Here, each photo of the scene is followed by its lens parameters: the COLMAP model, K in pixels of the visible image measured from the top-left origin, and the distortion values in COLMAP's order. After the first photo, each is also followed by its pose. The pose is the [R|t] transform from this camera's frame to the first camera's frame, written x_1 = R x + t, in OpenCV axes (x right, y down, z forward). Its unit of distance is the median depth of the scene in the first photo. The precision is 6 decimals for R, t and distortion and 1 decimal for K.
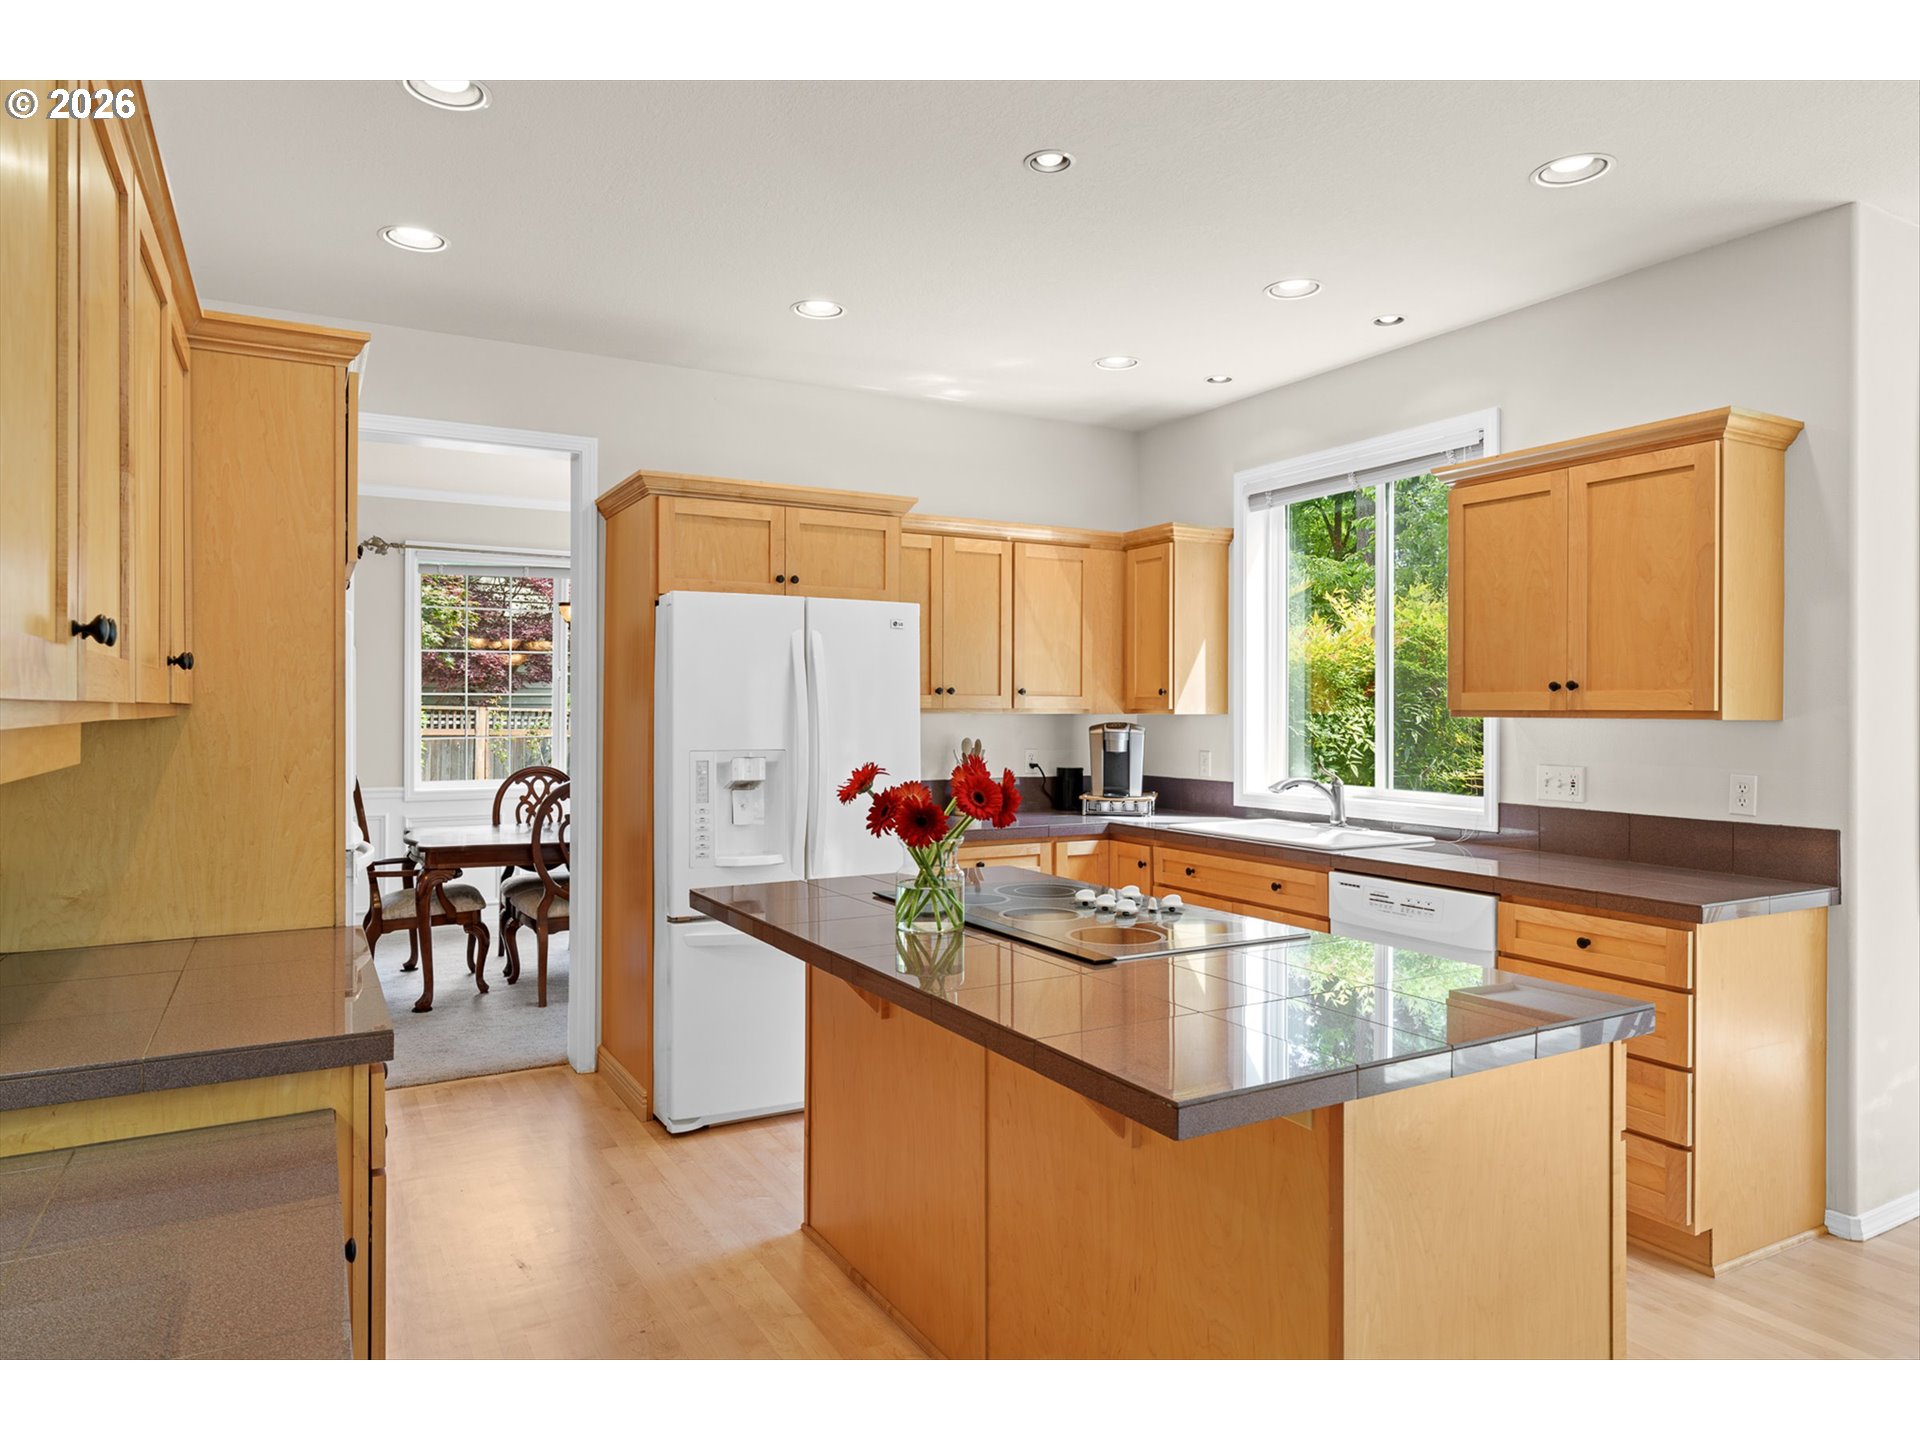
lens RADIAL K [[1192.5, 0, 957.9], [0, 1192.5, 709.7], [0, 0, 1]] dist [0.000485, 0.001578]
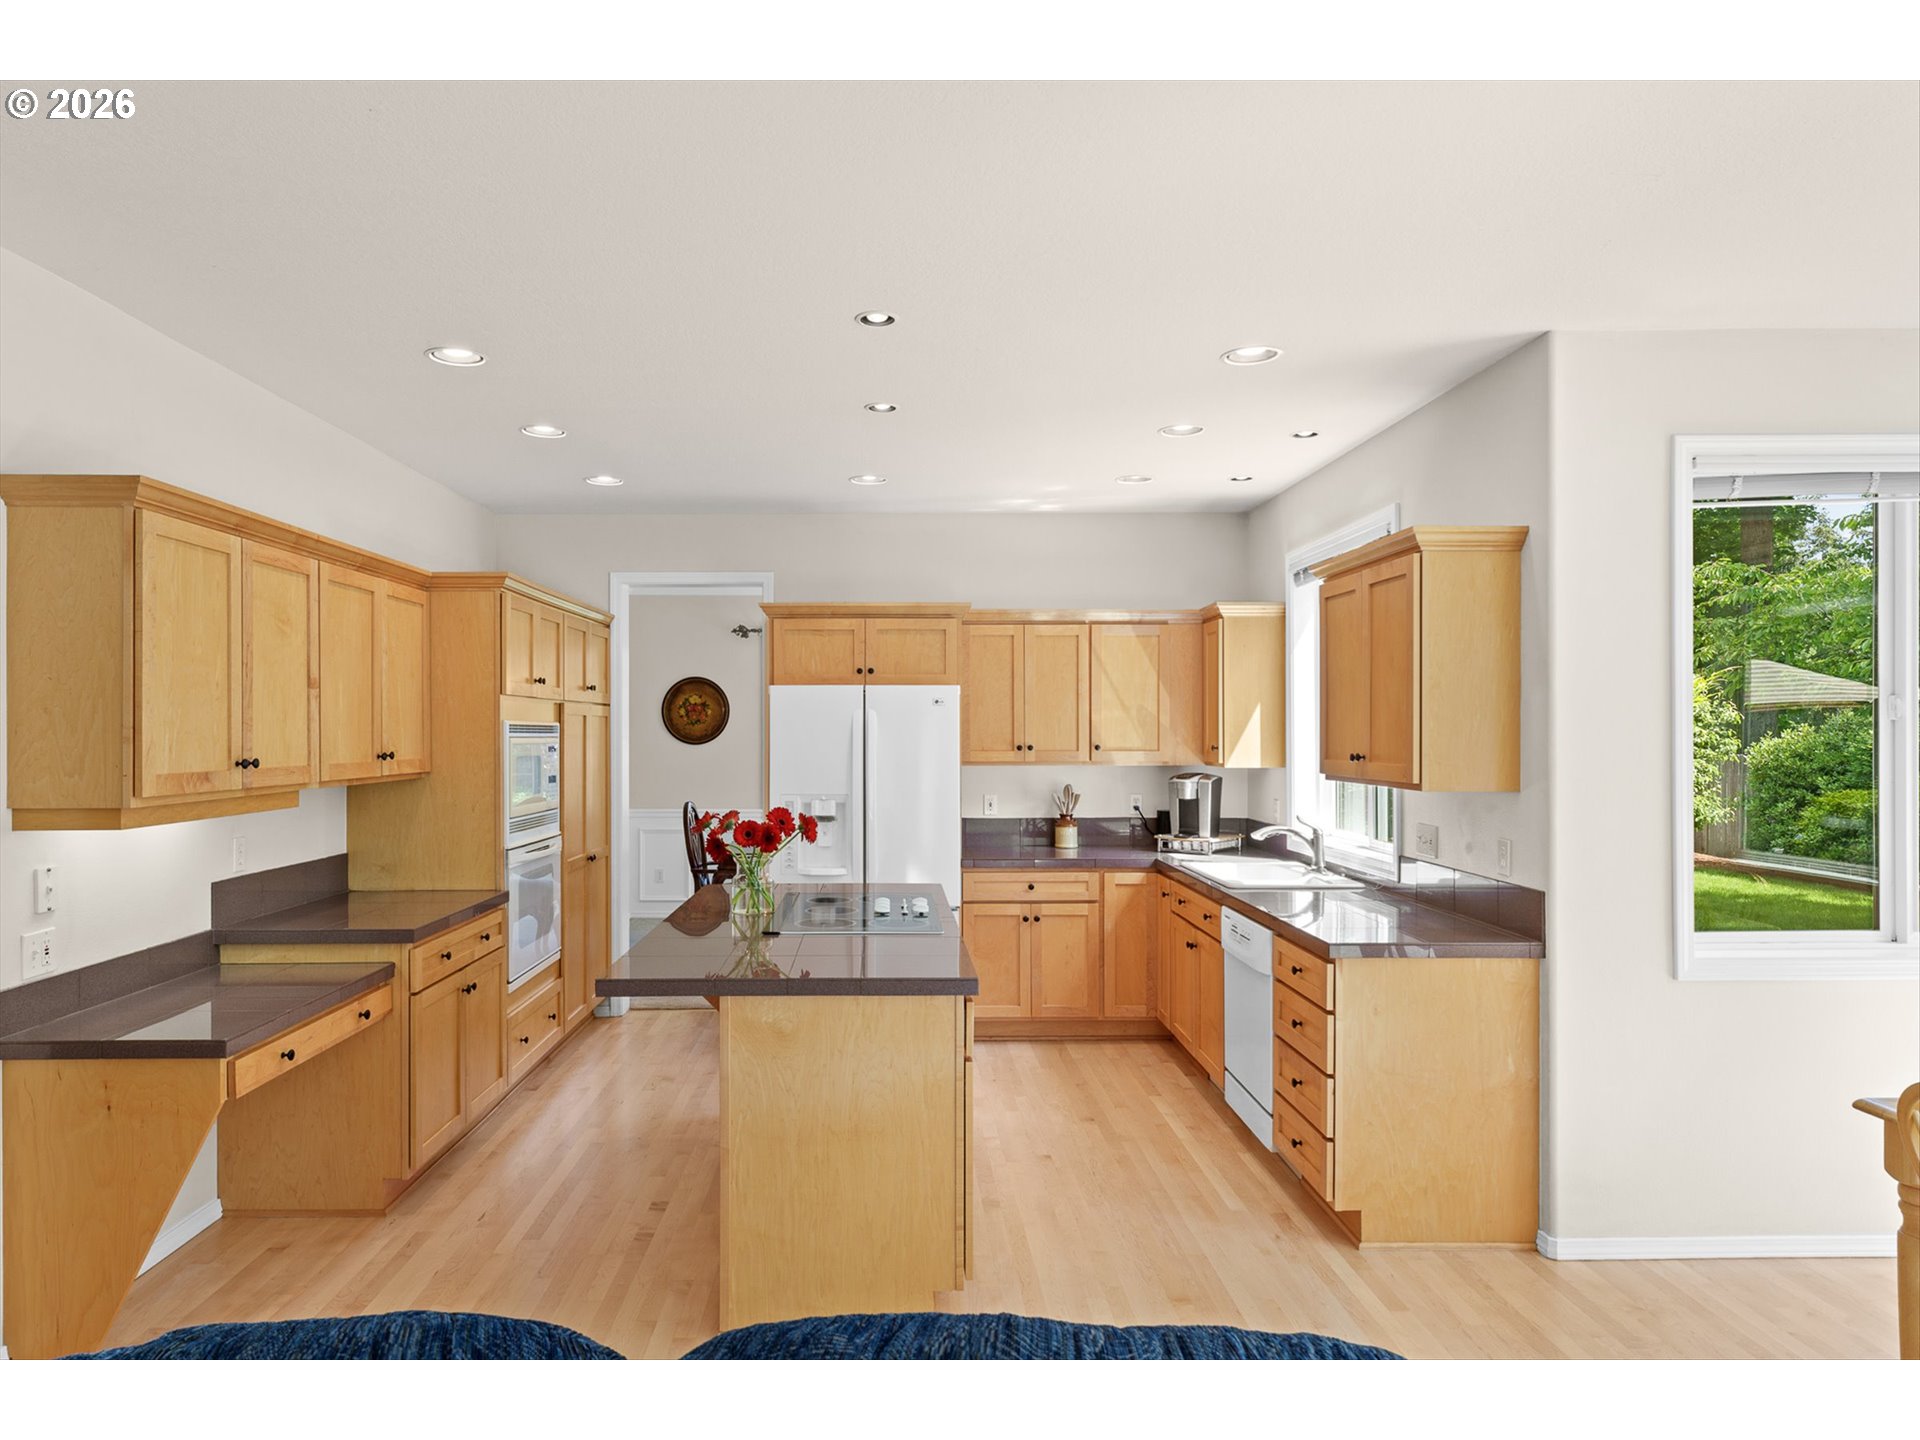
lens RADIAL K [[1229.1, 0, 917.0], [0, 1229.1, 723.0], [0, 0, 1]] dist [0.002489, 0.001858]
pose [[0.877829, -0.005554, -0.478942, 0.638006], [0.003323, 0.999979, -0.005505, -0.043678], [0.478963, 0.003241, 0.877829, -0.243707]]
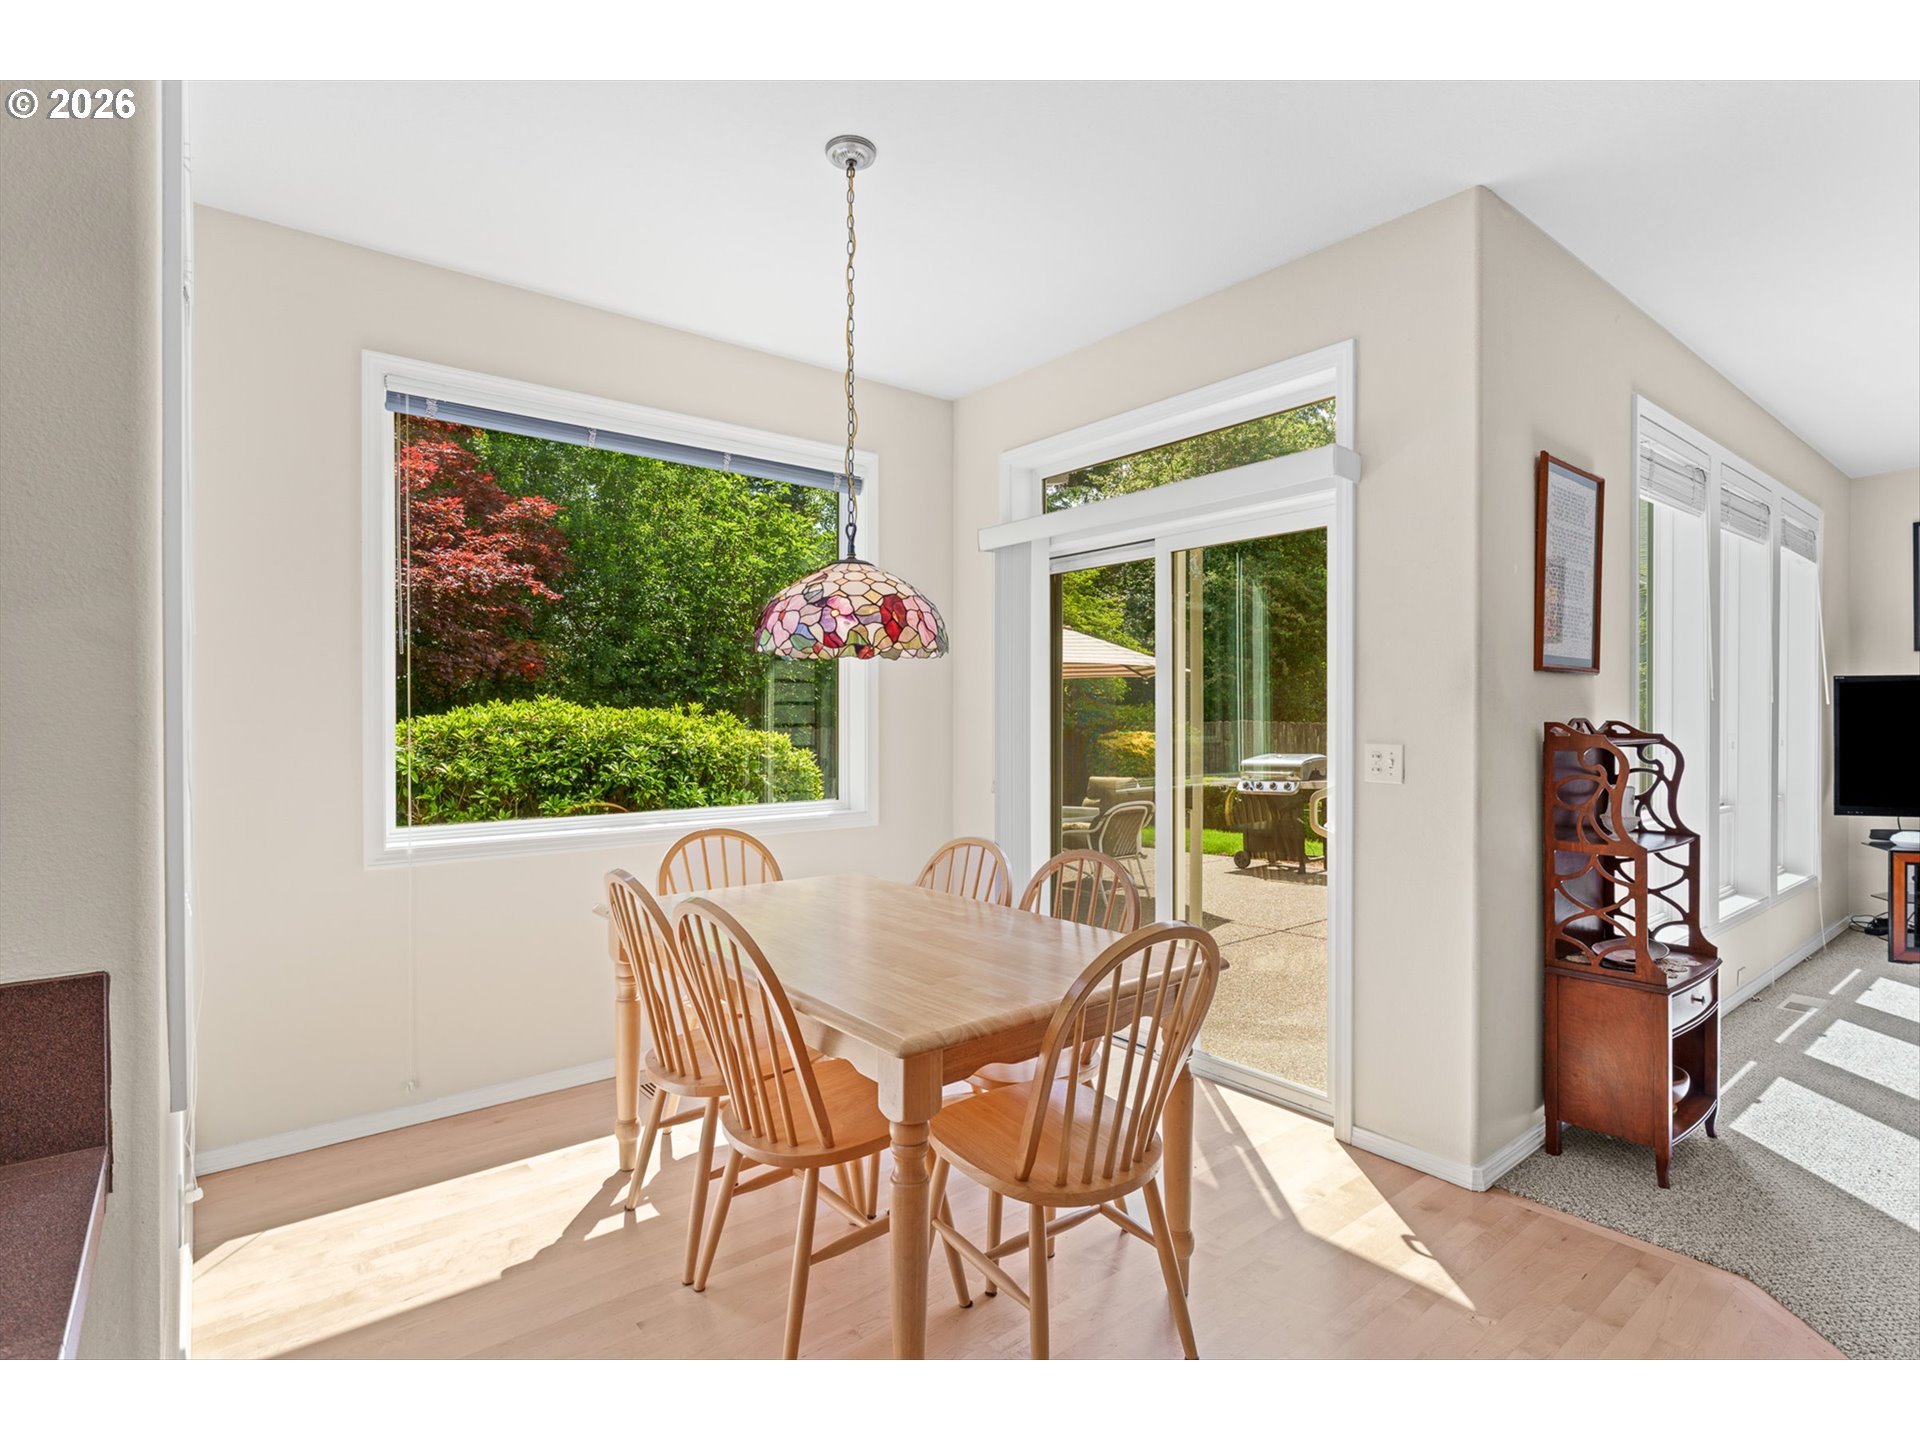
lens RADIAL K [[951.8, 0, 960.0], [0, 951.8, 720.0], [0, 0, 1]] dist [-0.003777, -0.000610]
pose [[-0.162473, -0.006246, 0.986693, 0.361672], [-0.001631, 0.999980, 0.006061, 0.023537], [-0.986712, -0.000624, -0.162480, 0.664894]]
